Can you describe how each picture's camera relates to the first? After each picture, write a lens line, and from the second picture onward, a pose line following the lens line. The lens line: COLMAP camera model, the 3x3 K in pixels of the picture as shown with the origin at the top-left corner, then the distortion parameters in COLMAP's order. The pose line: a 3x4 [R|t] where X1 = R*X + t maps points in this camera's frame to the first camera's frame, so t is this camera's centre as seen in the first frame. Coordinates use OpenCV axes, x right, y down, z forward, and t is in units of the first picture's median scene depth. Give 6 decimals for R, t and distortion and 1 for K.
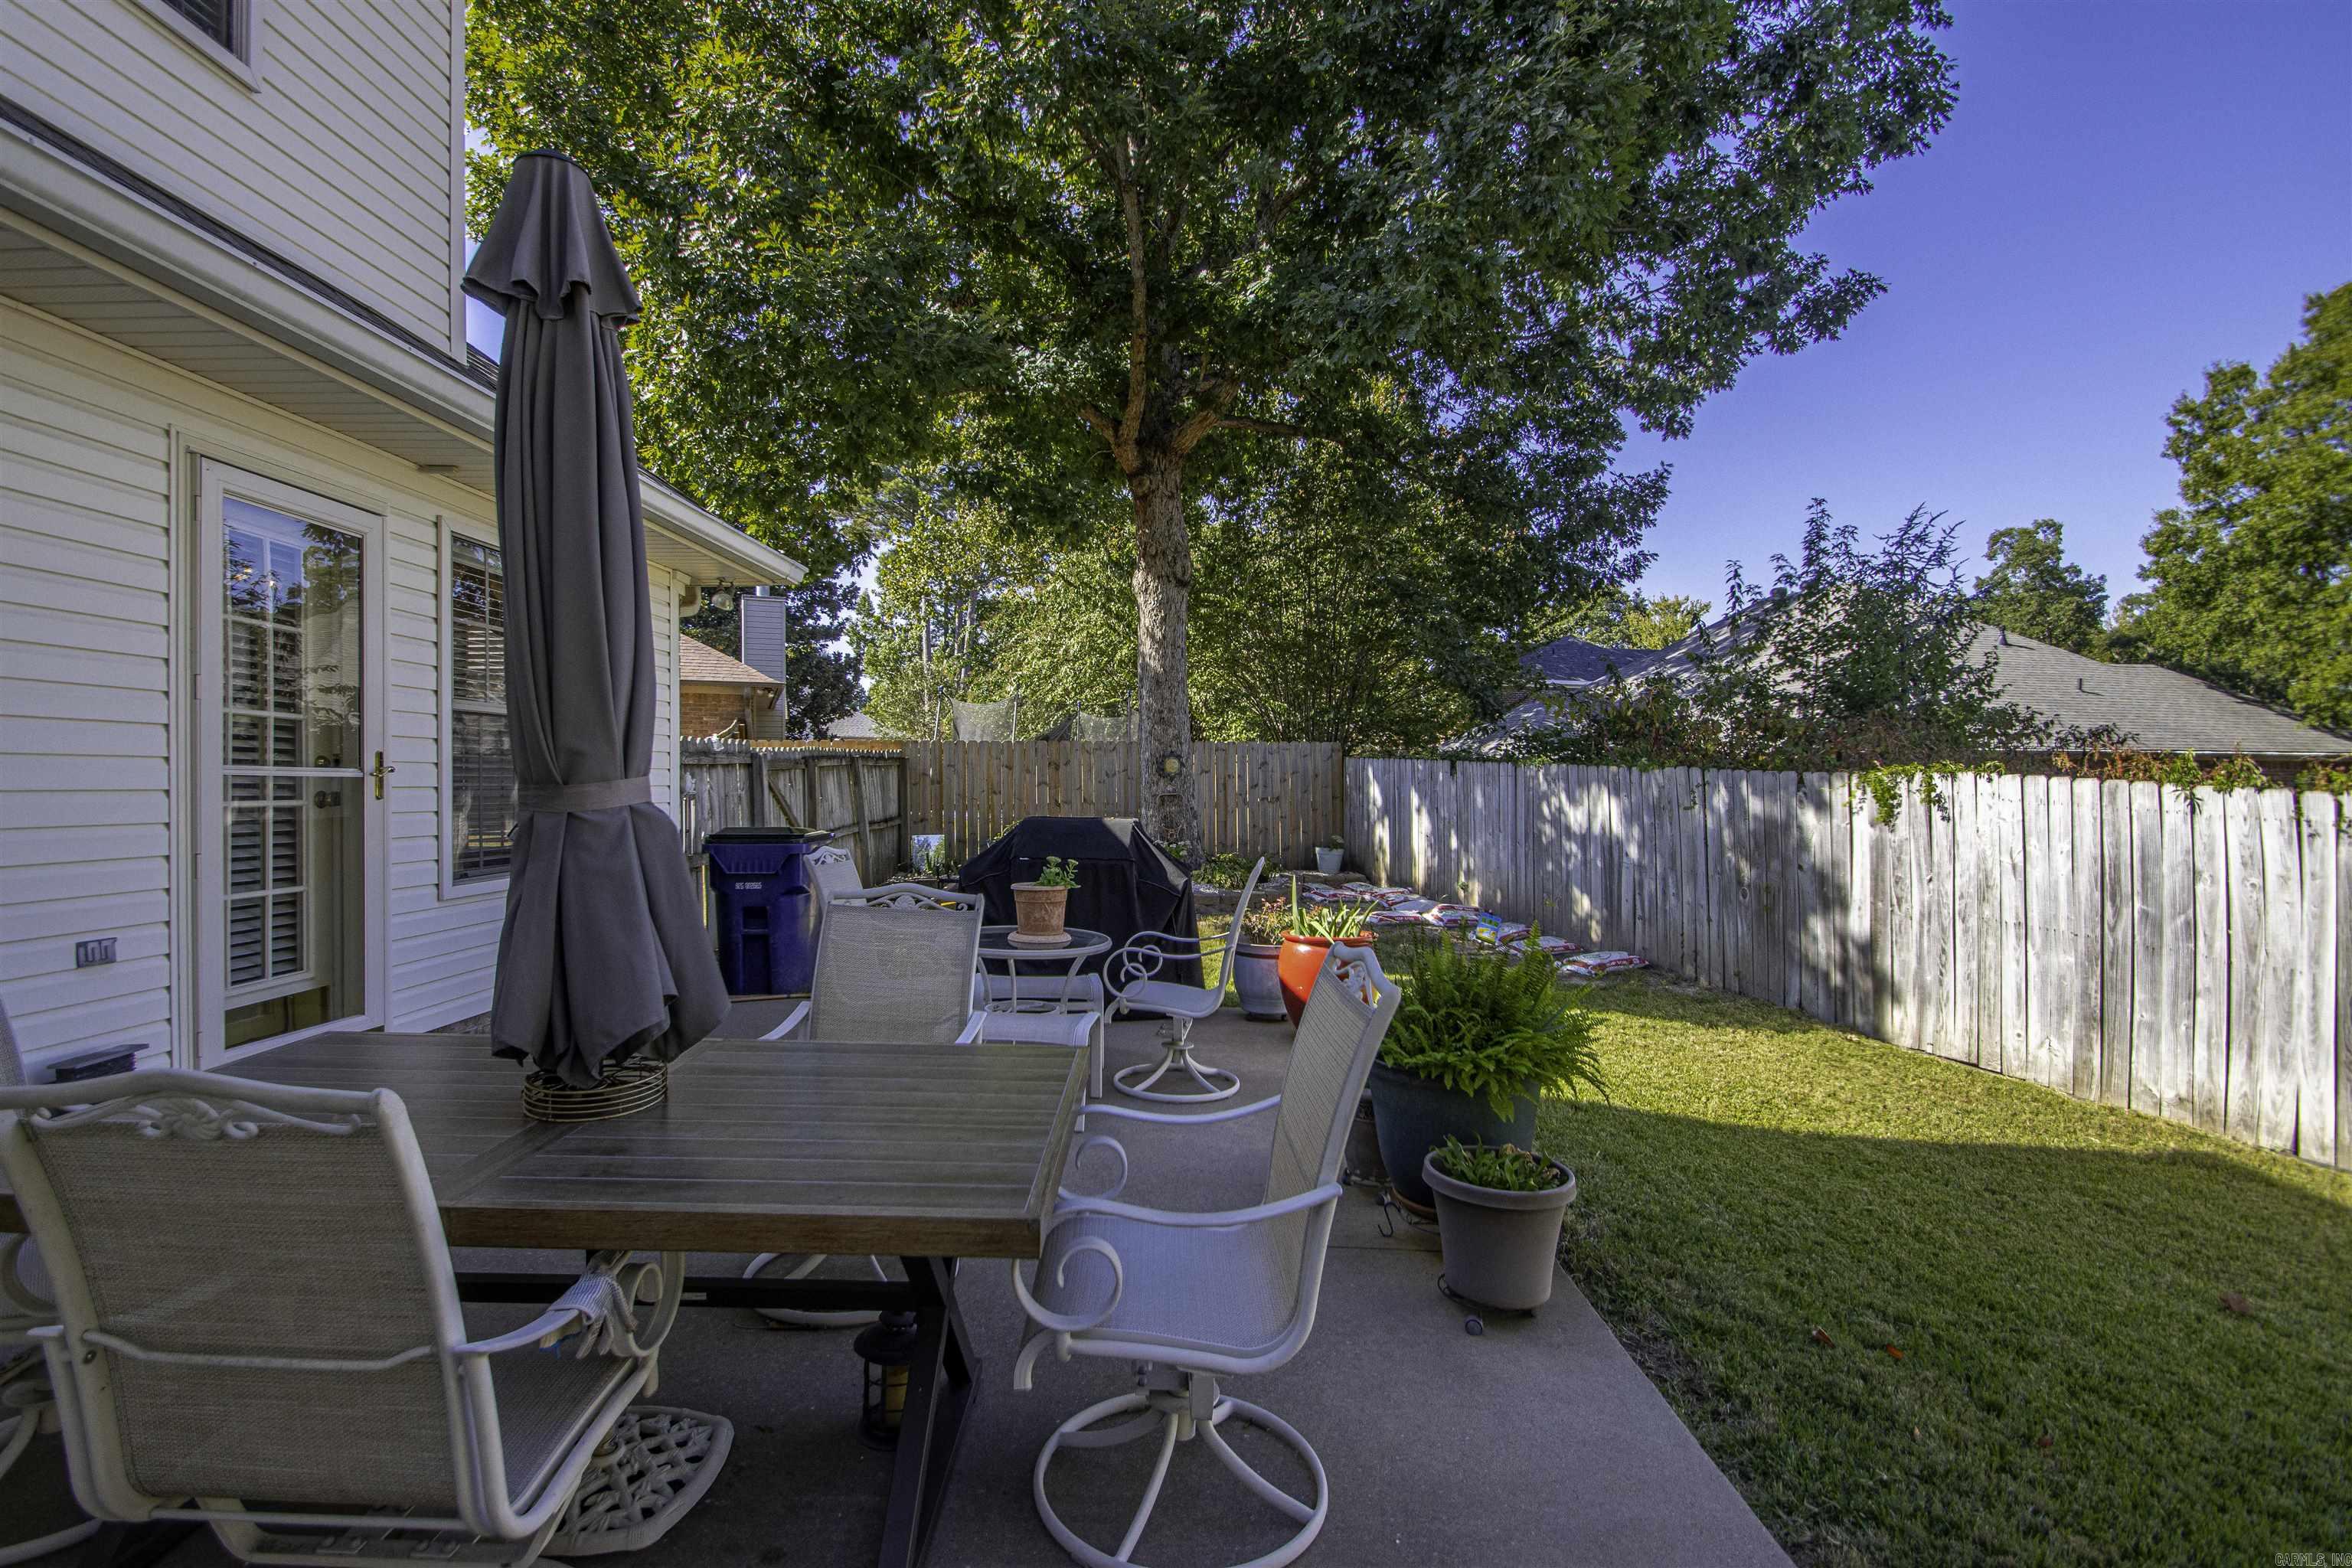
lens RADIAL K [[1099.2, 0, 1176.0], [0, 1099.2, 784.0], [0, 0, 1]] dist [-0.001890, 0.000084]
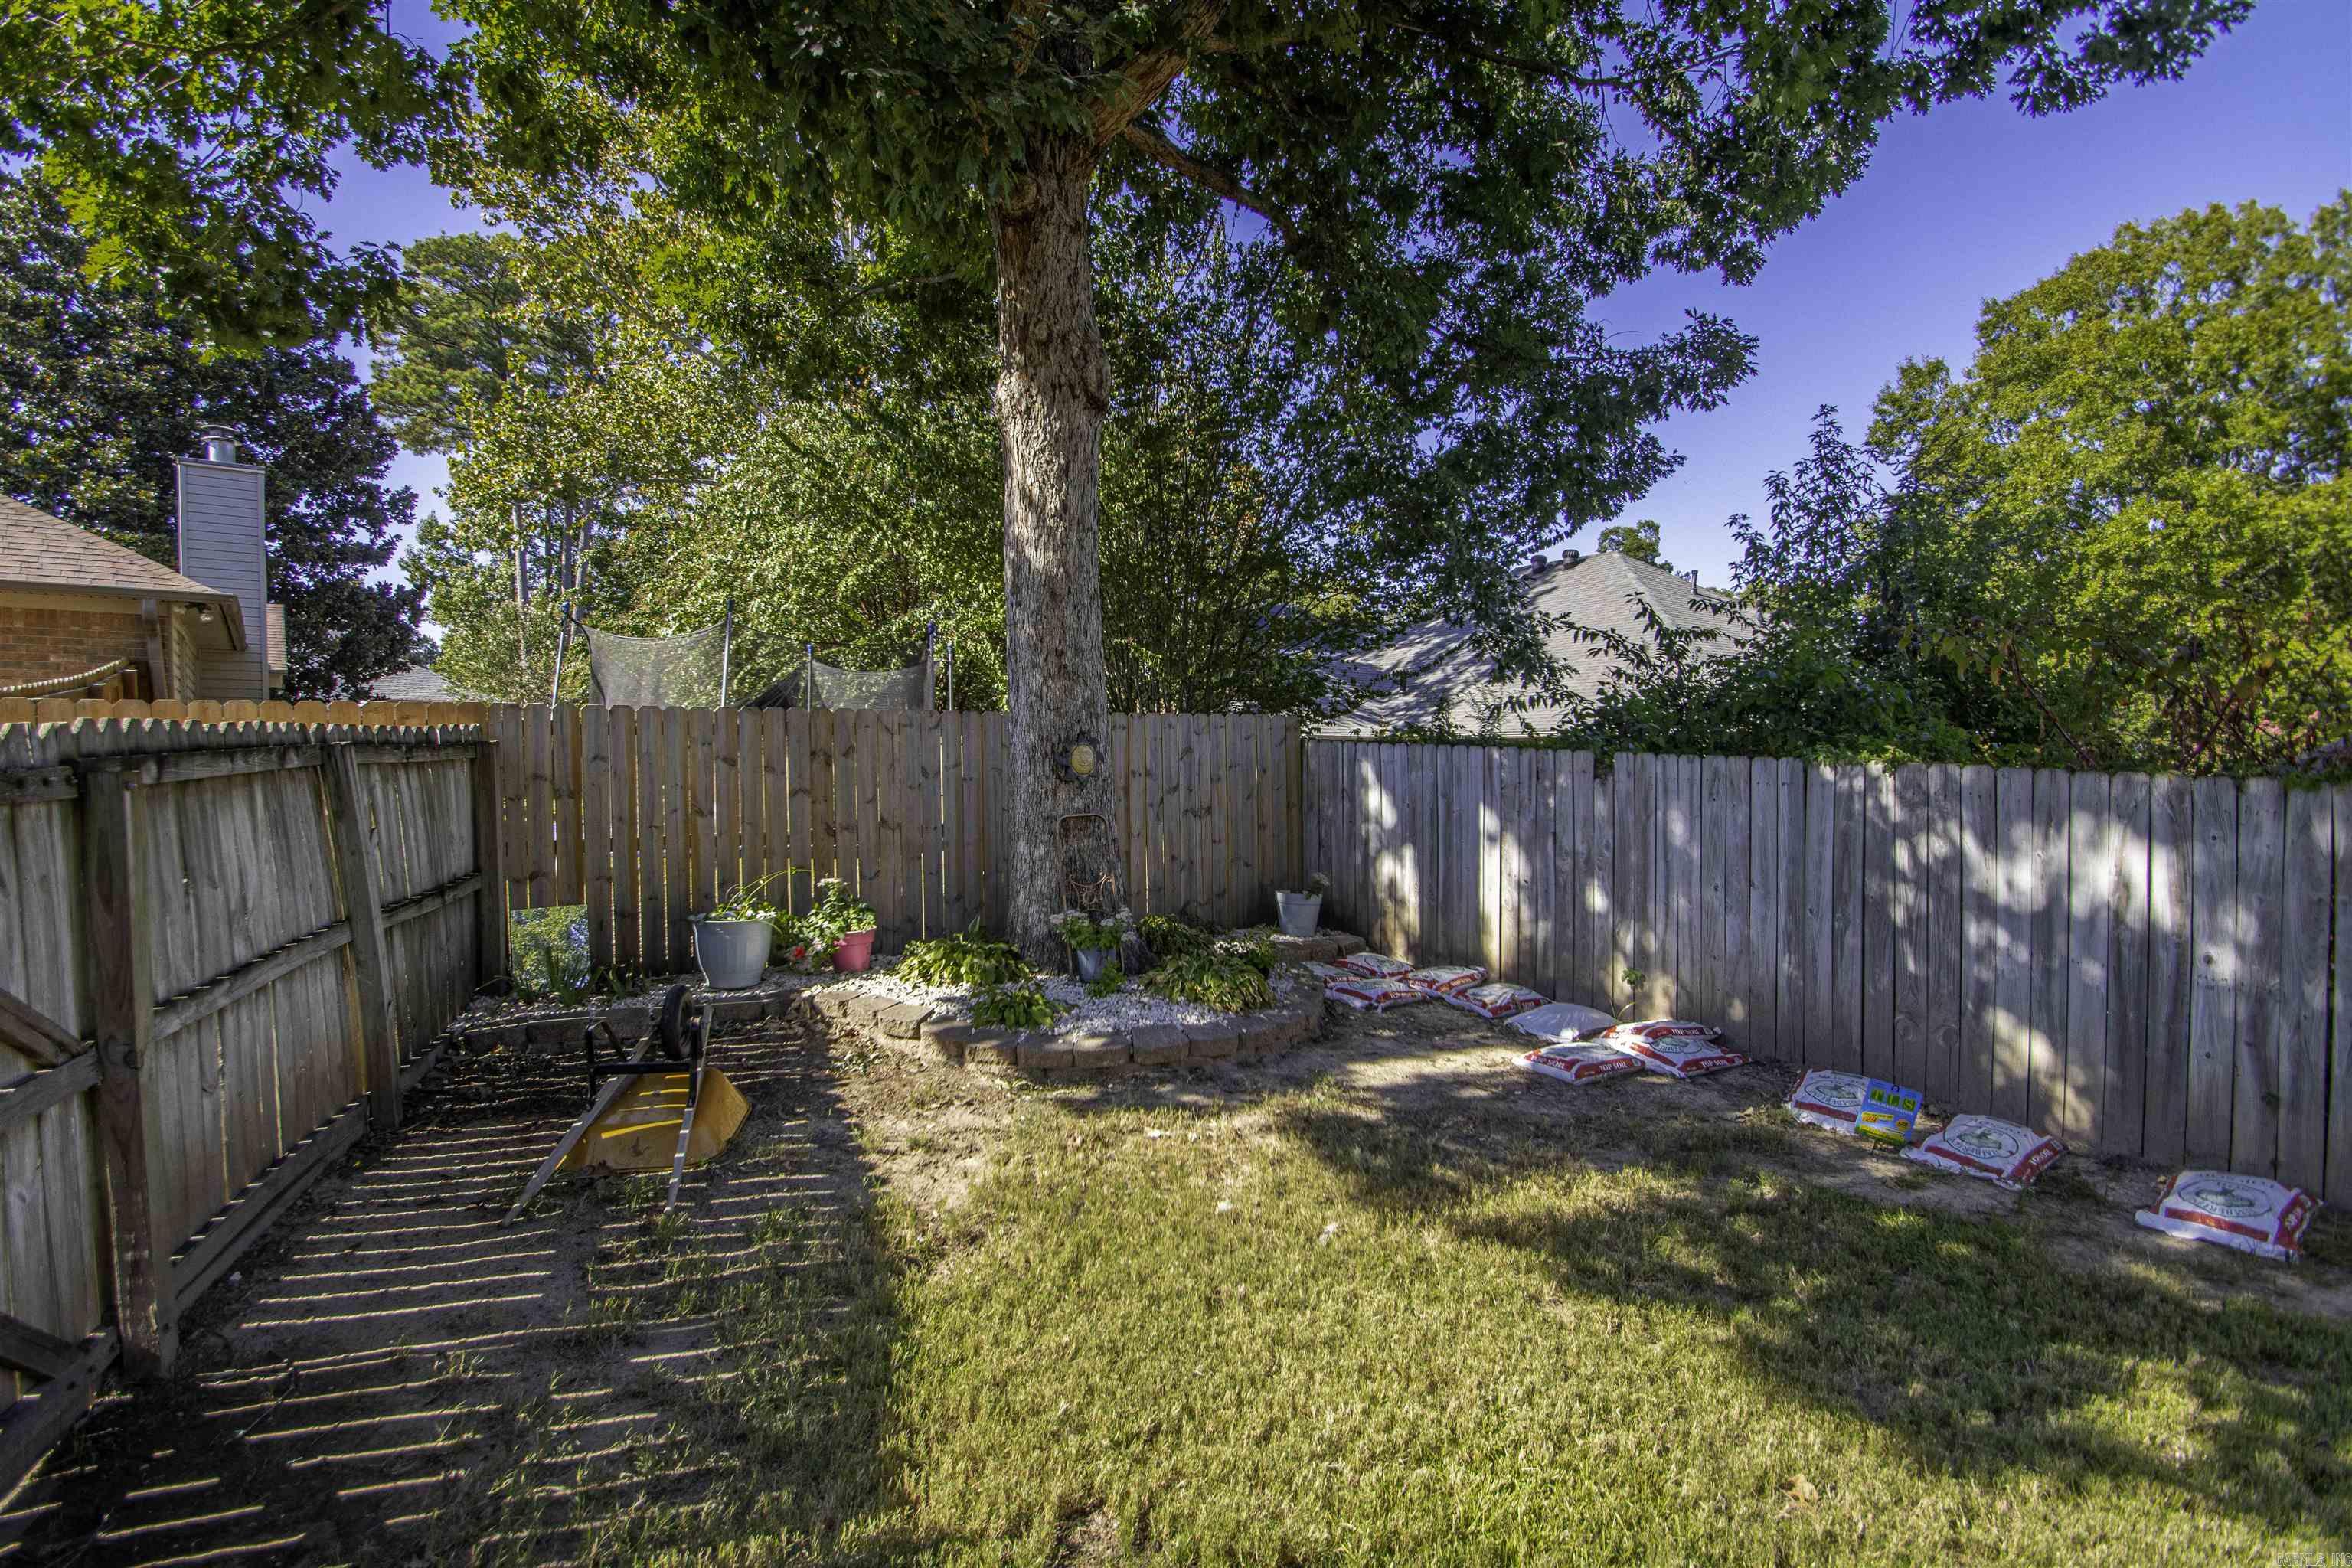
lens RADIAL K [[1133.8, 0, 1170.9], [0, 1133.8, 791.3], [0, 0, 1]] dist [0.015472, 0.000280]
pose [[0.957310, -0.008452, 0.288939, -0.086876], [-0.000321, 0.999541, 0.030302, -0.014341], [-0.289062, -0.029102, 0.956868, 0.361195]]
